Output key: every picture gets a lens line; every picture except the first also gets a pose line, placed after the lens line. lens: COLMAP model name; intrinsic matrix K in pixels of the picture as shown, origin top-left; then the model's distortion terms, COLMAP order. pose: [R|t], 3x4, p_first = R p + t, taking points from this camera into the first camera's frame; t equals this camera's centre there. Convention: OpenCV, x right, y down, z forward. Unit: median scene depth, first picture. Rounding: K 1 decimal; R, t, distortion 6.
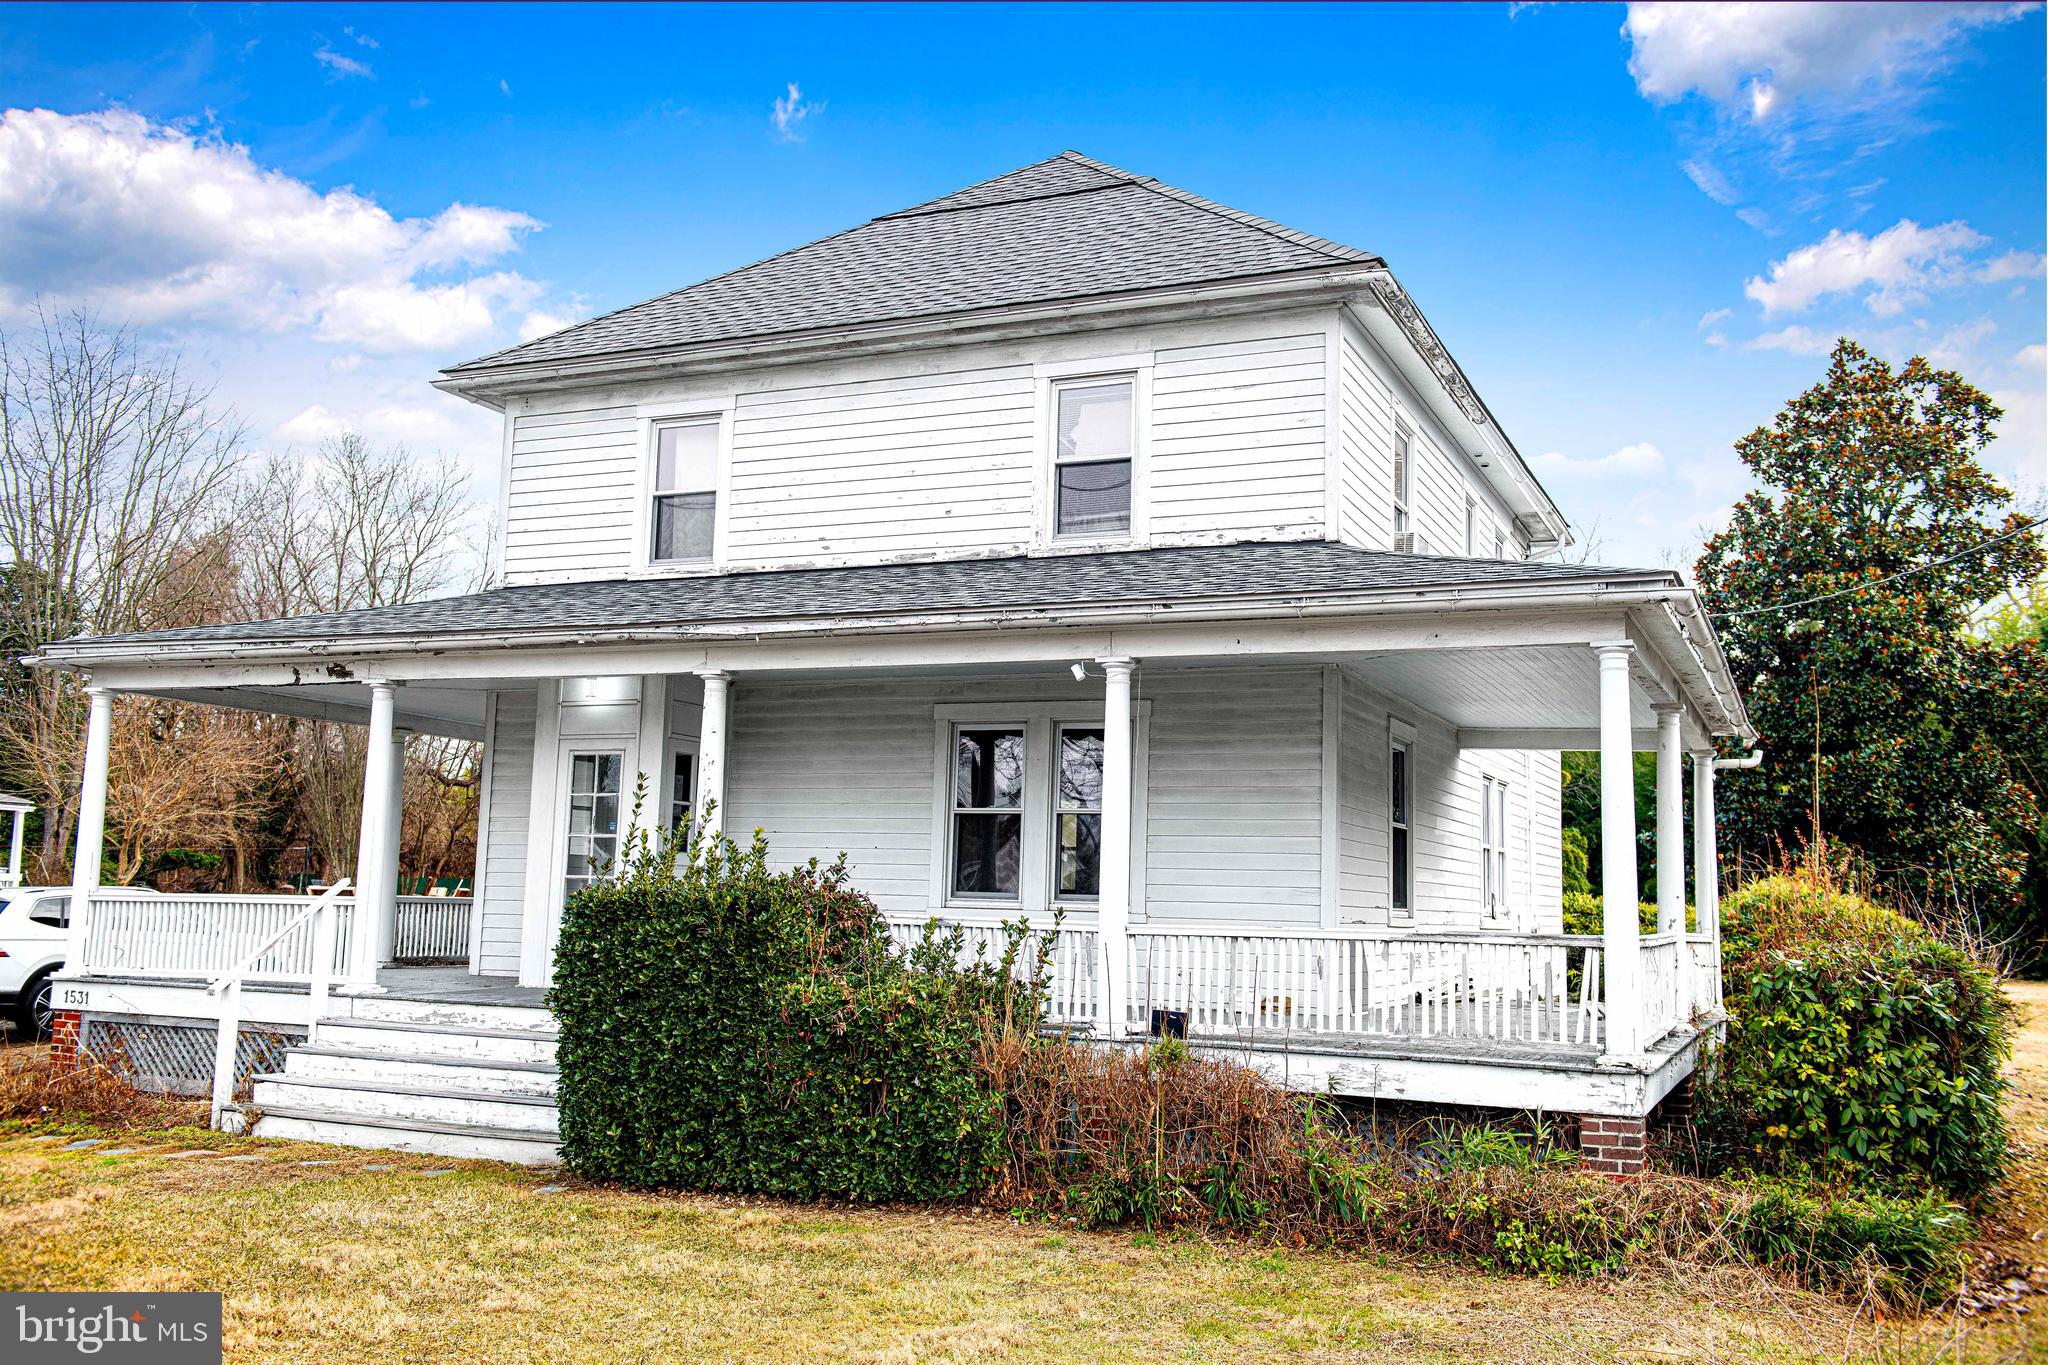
lens RADIAL K [[1855.2, 0, 1022.9], [0, 1855.2, 683.9], [0, 0, 1]] dist [0.010990, 0.012156]
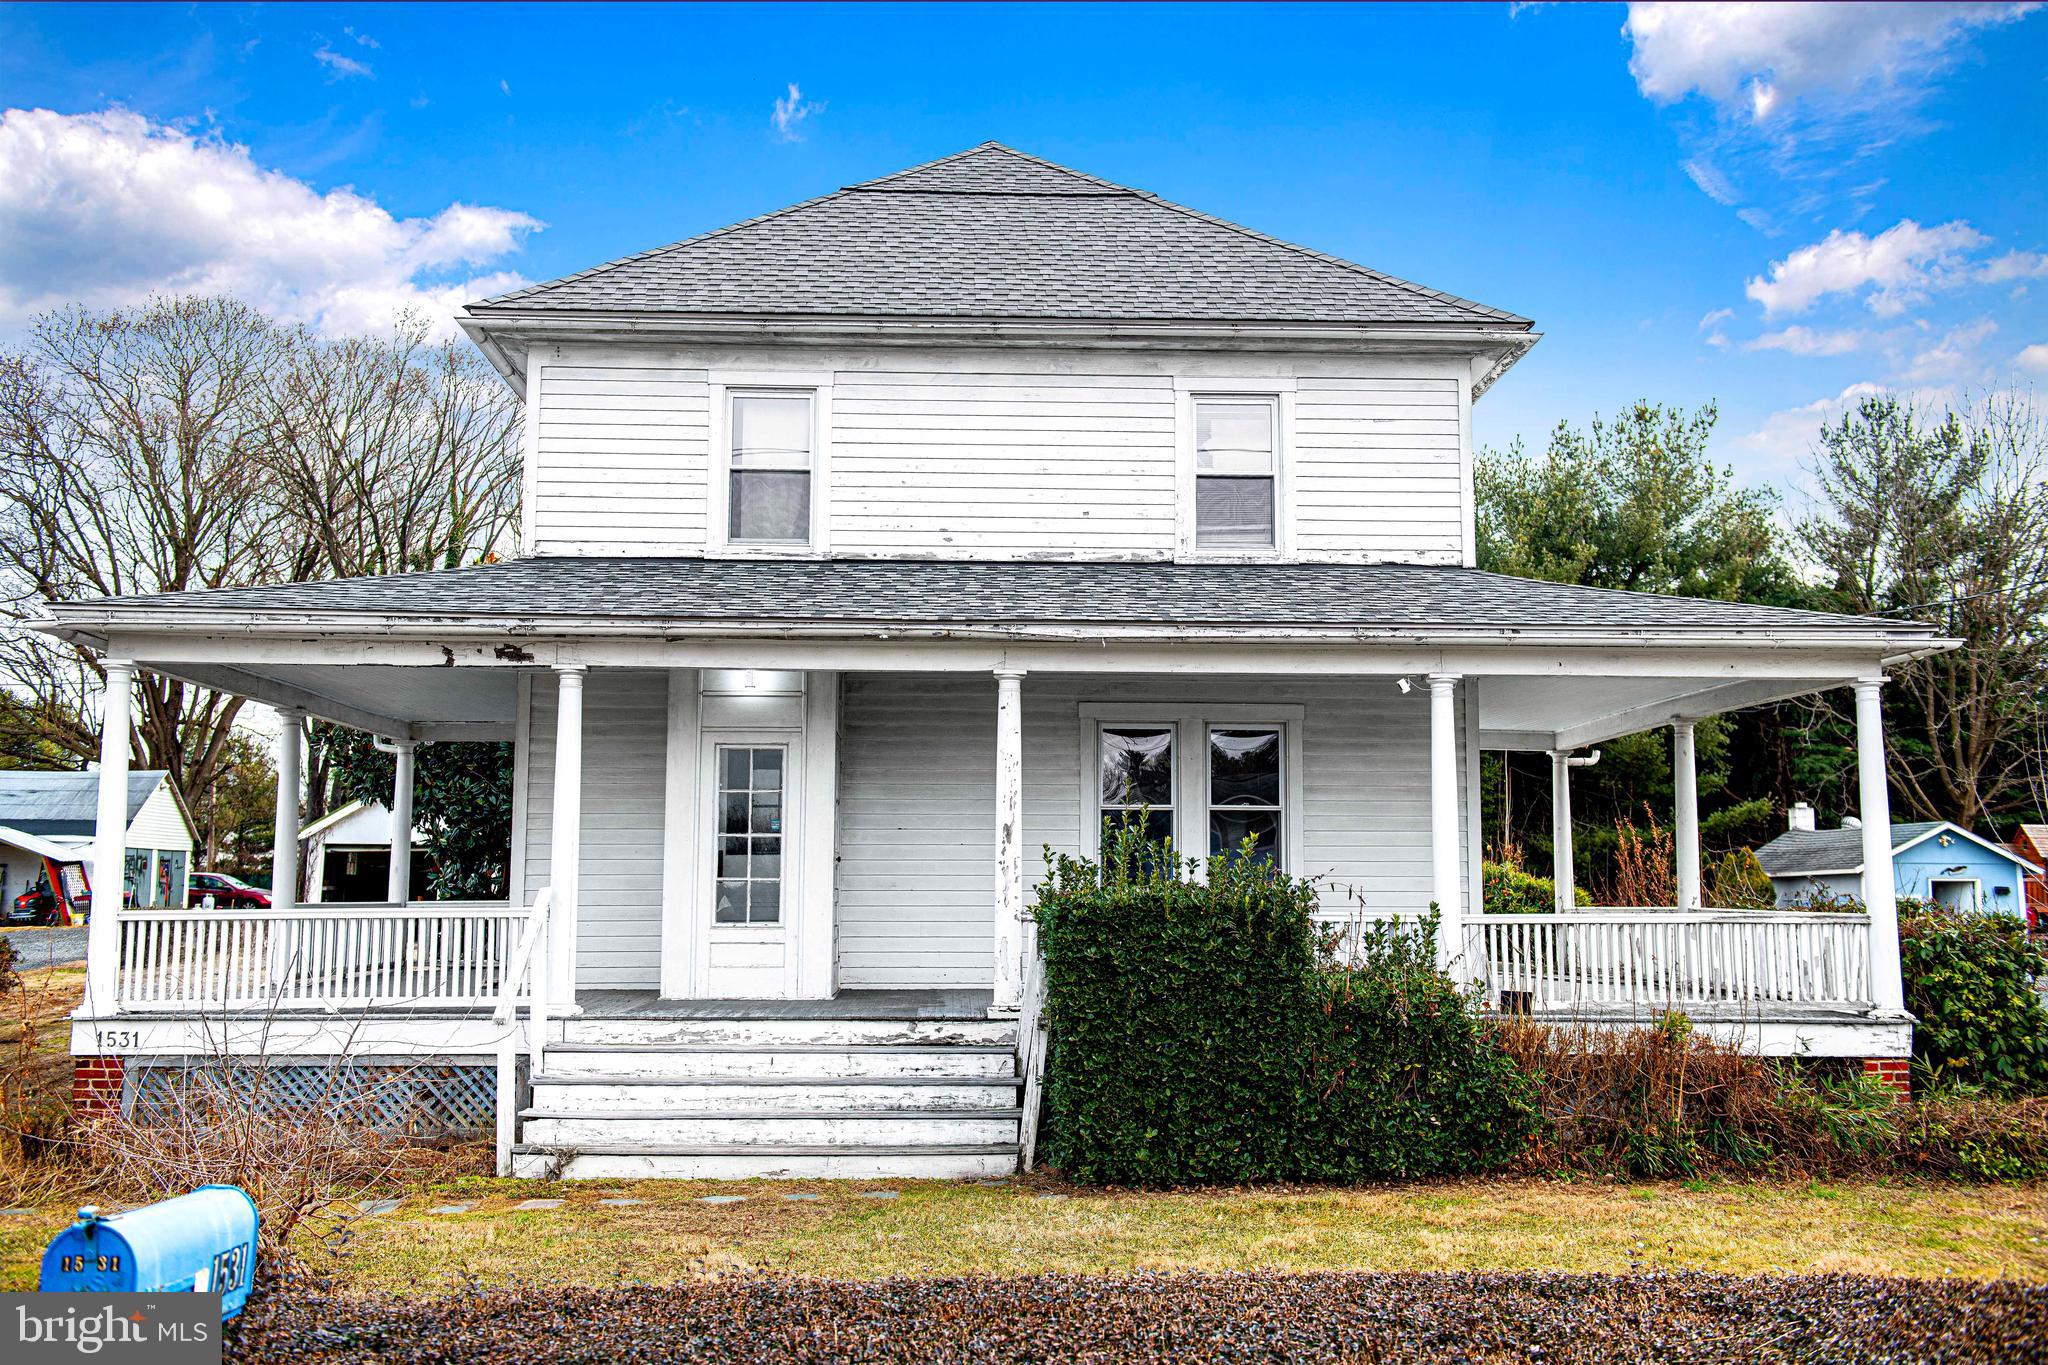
lens RADIAL K [[1956.7, 0, 1024.4], [0, 1956.7, 674.7], [0, 0, 1]] dist [0.015978, 0.000000]
pose [[0.894190, 0.025713, 0.446950, -0.568016], [-0.032975, 0.999420, 0.008475, -0.012624], [-0.446472, -0.022317, 0.894519, 0.057075]]
